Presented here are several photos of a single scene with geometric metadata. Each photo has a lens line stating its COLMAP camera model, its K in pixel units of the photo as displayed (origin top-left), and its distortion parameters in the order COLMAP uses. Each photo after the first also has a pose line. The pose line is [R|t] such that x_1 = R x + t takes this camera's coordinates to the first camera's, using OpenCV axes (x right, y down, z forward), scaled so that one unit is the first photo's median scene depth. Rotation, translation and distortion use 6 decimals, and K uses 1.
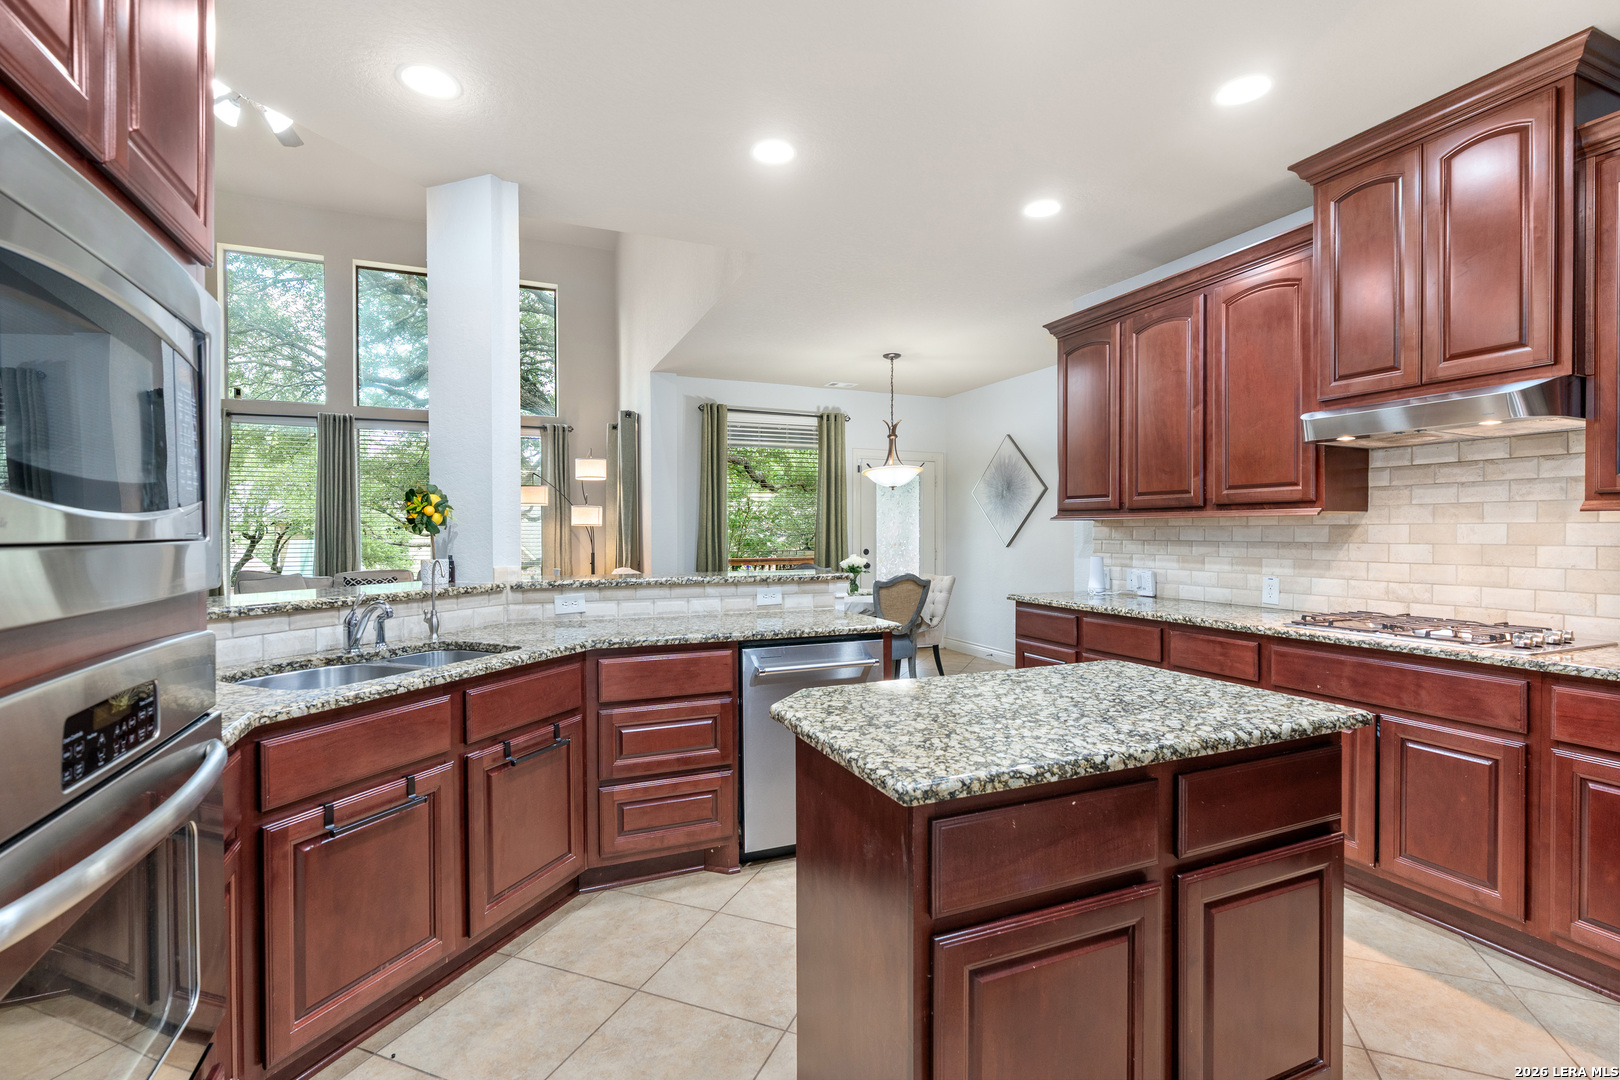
lens RADIAL K [[765.1, 0, 831.5], [0, 765.1, 537.0], [0, 0, 1]] dist [-0.000251, 0.000085]
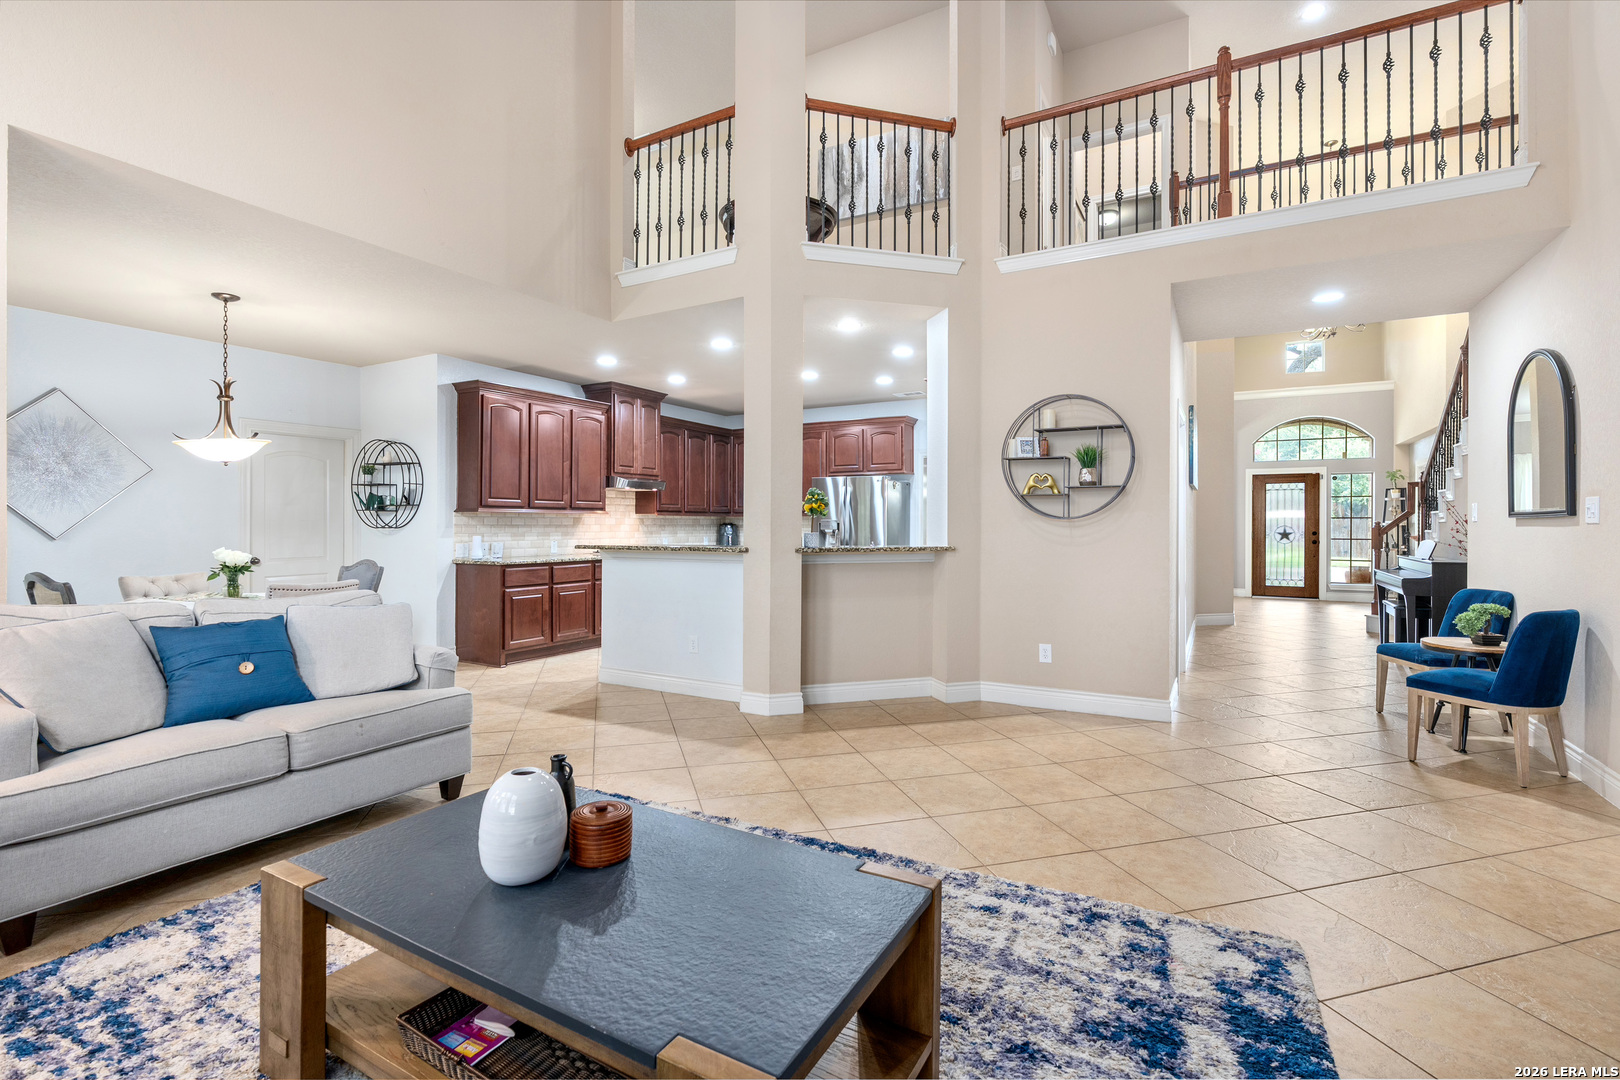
lens RADIAL K [[707.6, 0, 850.1], [0, 707.6, 519.8], [0, 0, 1]] dist [-0.001461, -0.000283]
pose [[-0.645651, 0.007690, 0.763594, -0.907617], [0.009941, 0.999949, -0.001665, 0.002223], [-0.763568, 0.006516, -0.645695, 0.990677]]
